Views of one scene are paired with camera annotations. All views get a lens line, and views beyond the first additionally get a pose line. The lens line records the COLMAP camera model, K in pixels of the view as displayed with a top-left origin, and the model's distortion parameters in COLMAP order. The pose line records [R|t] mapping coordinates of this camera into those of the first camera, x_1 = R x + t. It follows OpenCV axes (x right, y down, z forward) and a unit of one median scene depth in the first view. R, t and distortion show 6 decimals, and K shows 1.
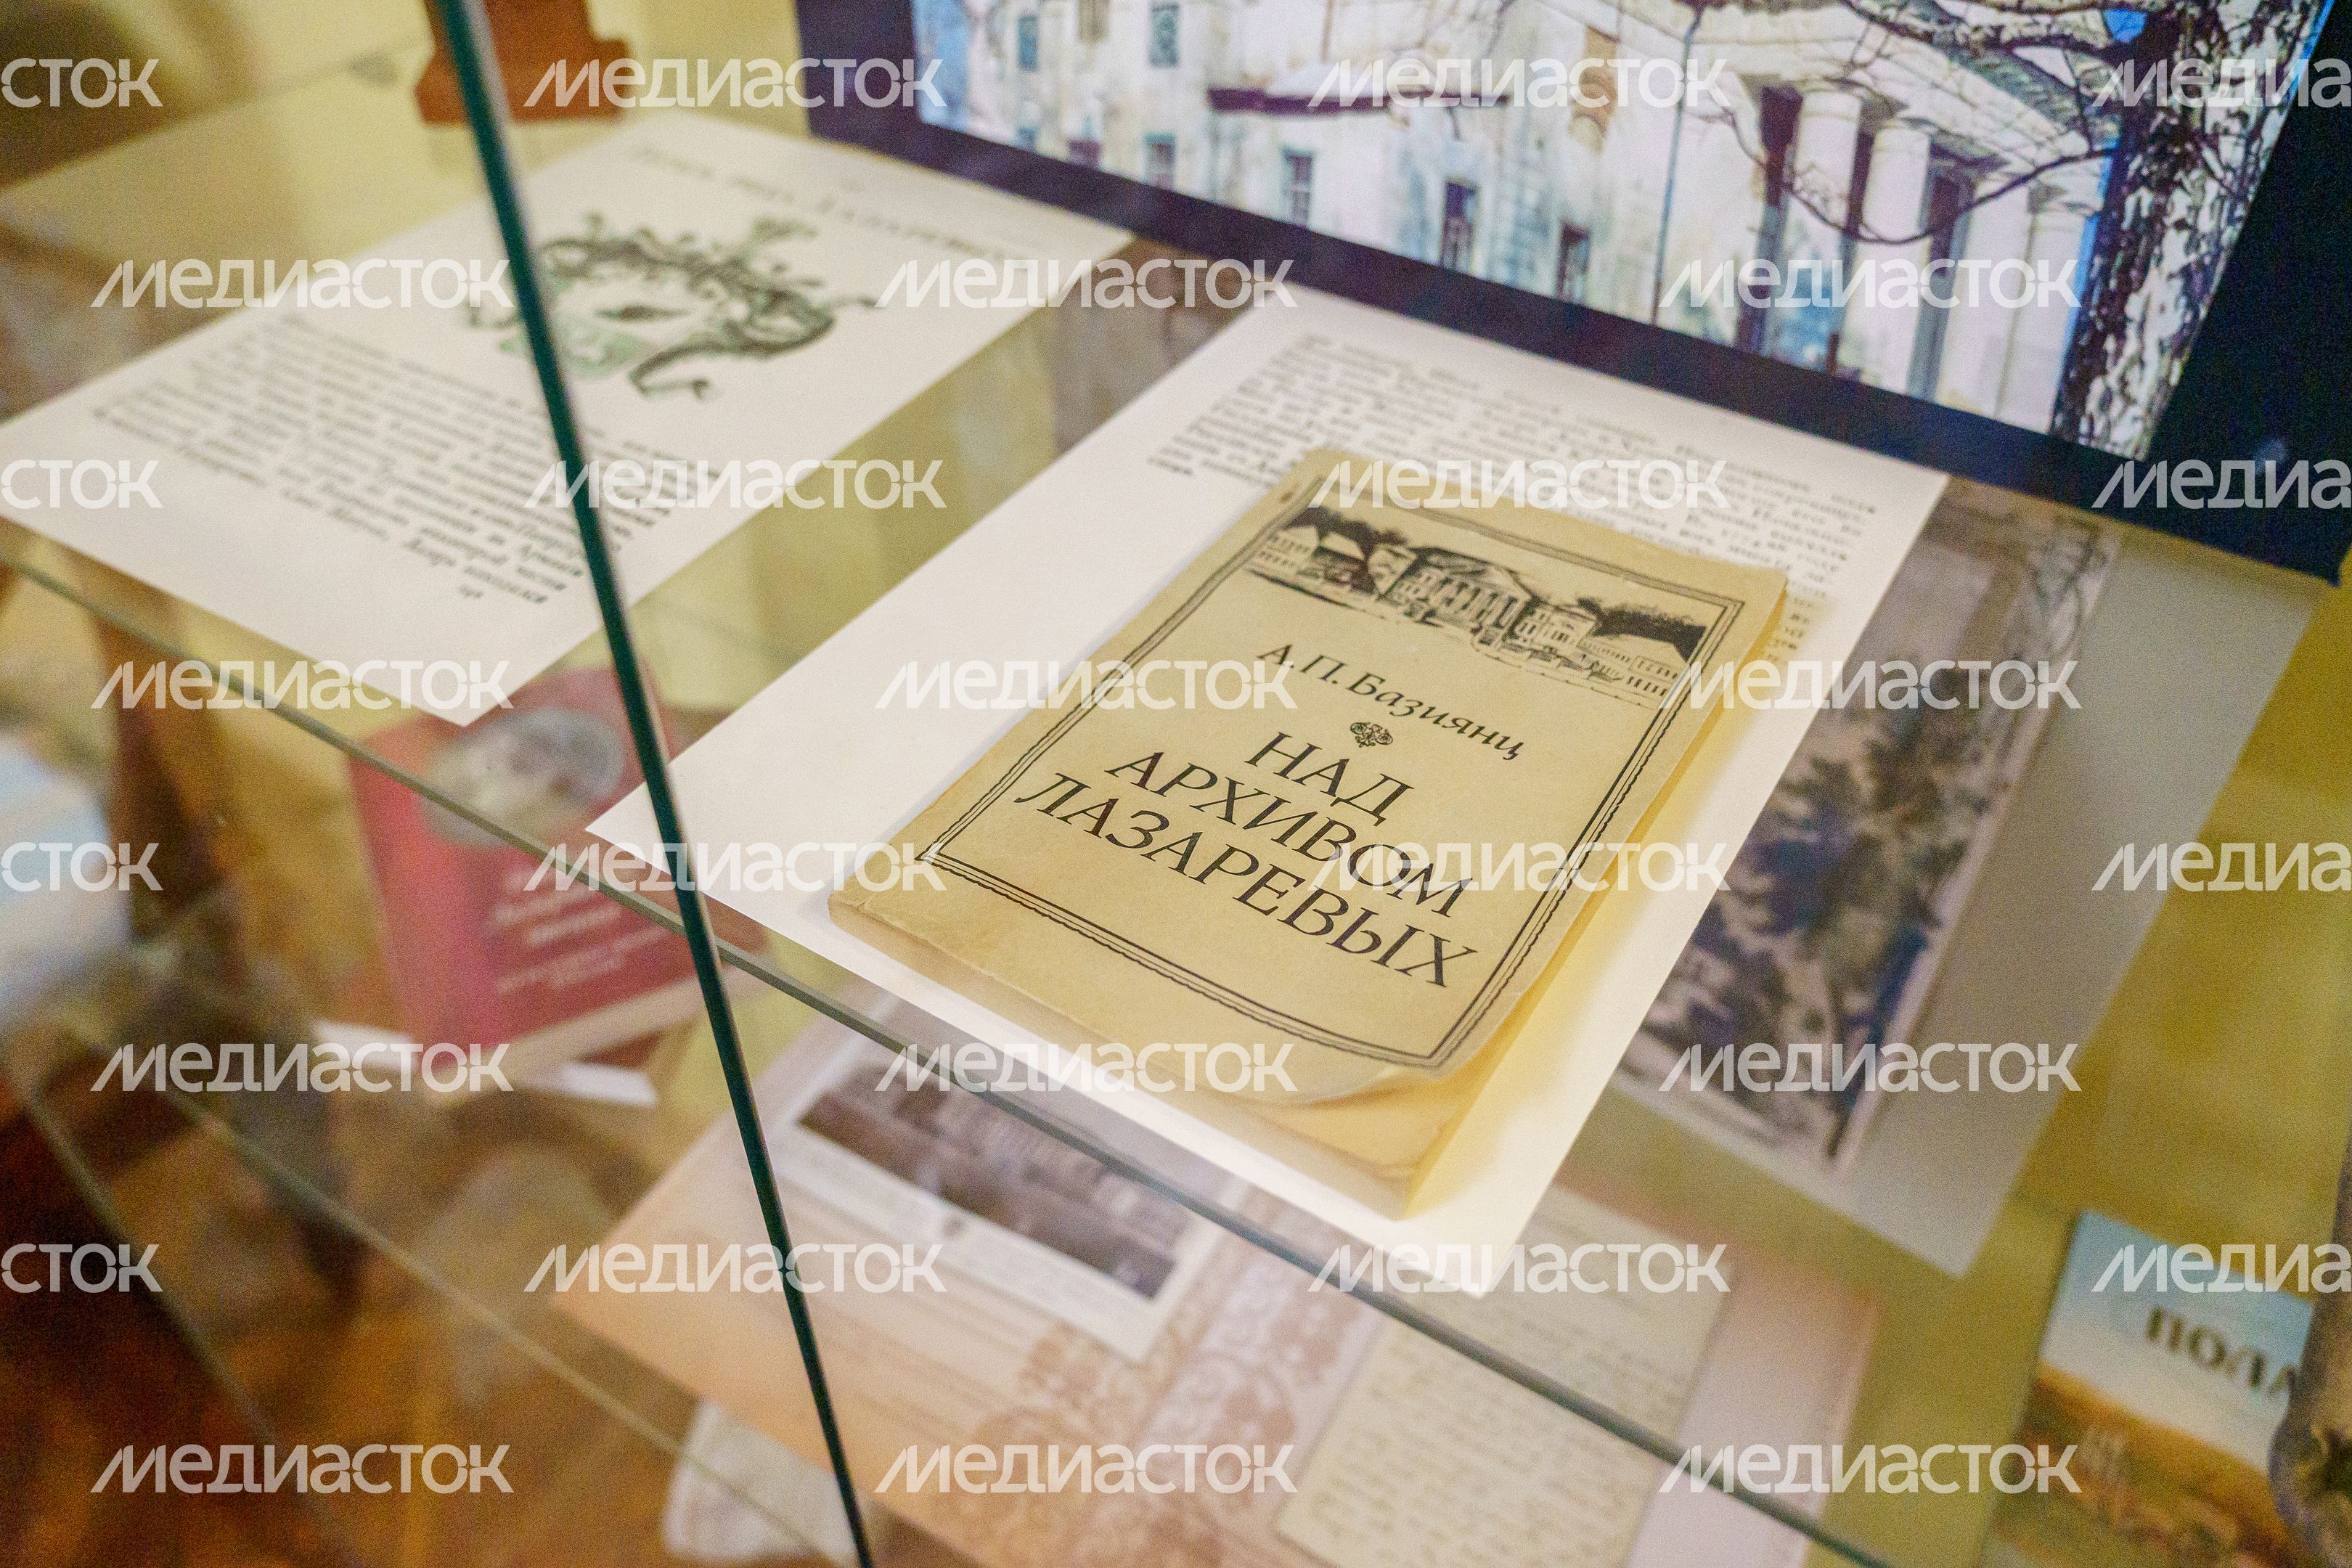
lens RADIAL K [[1575.9, 0, 1176.0], [0, 1575.9, 784.0], [0, 0, 1]] dist [-0.000858, -0.001553]
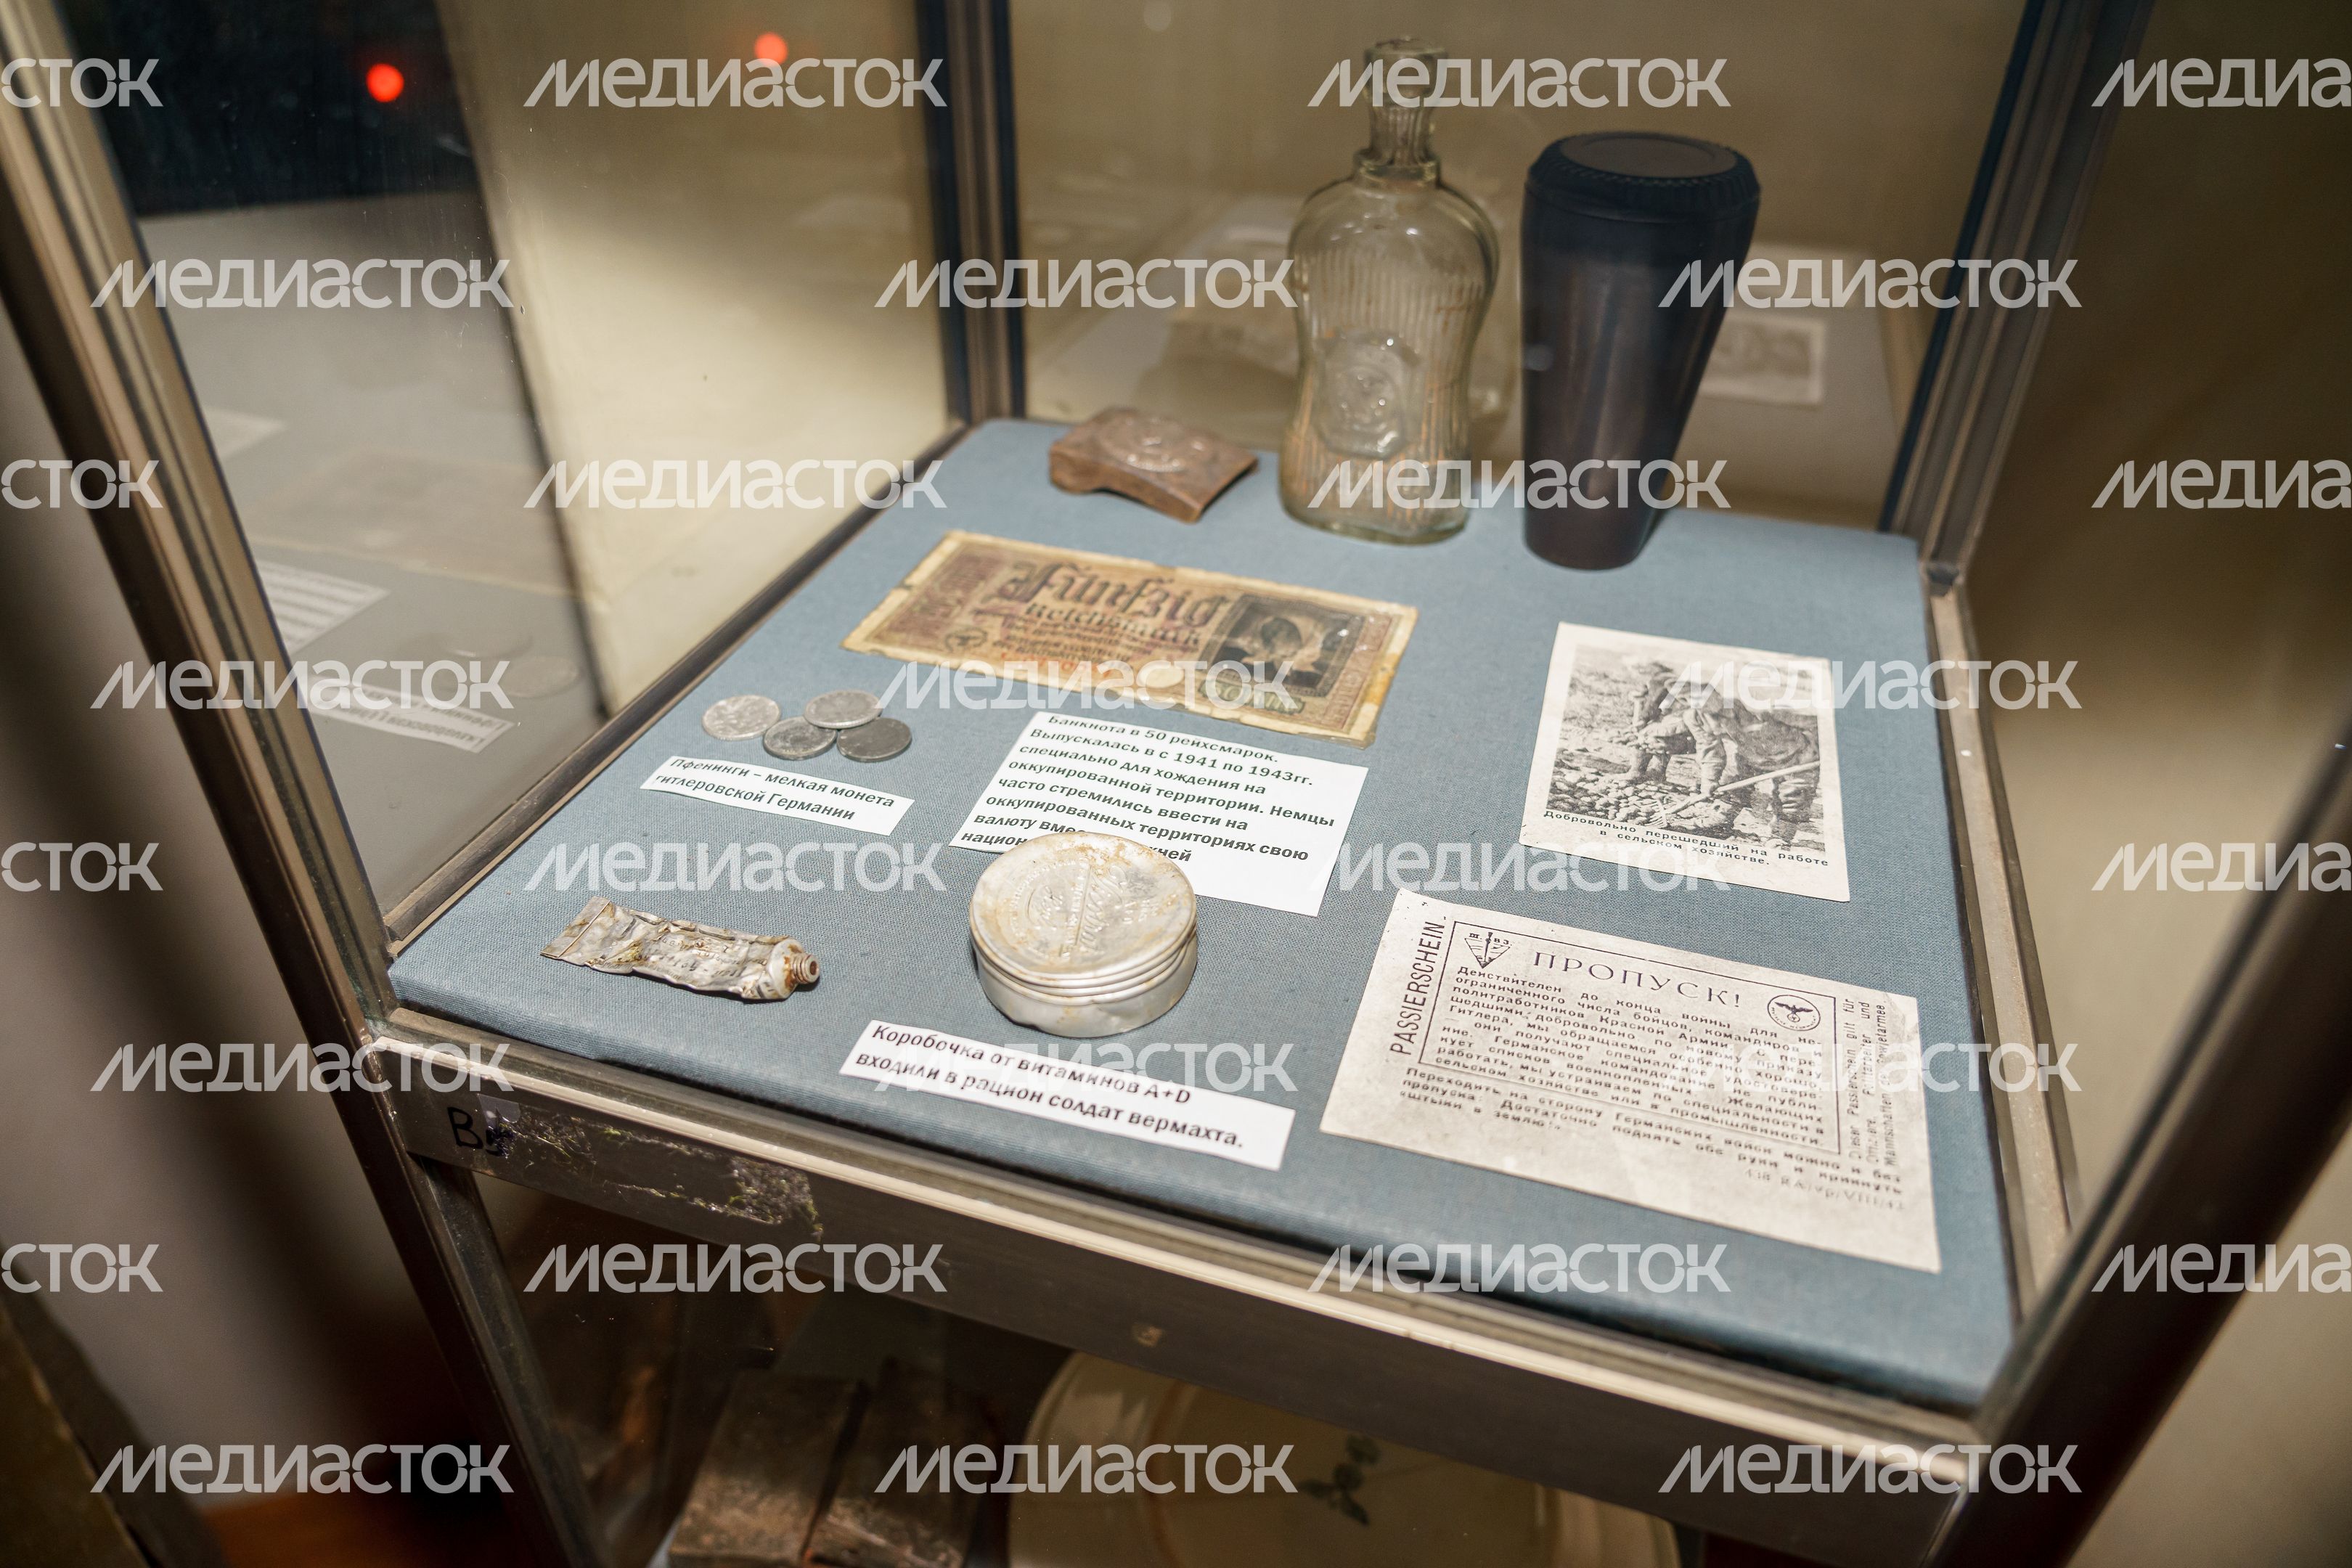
lens RADIAL K [[1575.9, 0, 1176.0], [0, 1575.9, 784.0], [0, 0, 1]] dist [-0.000858, -0.001553]
pose [[1.000000, -0.000158, 0.000255, -0.000210], [0.000158, 0.999999, -0.001599, -0.253425], [-0.000255, 0.001599, 0.999999, -0.000234]]
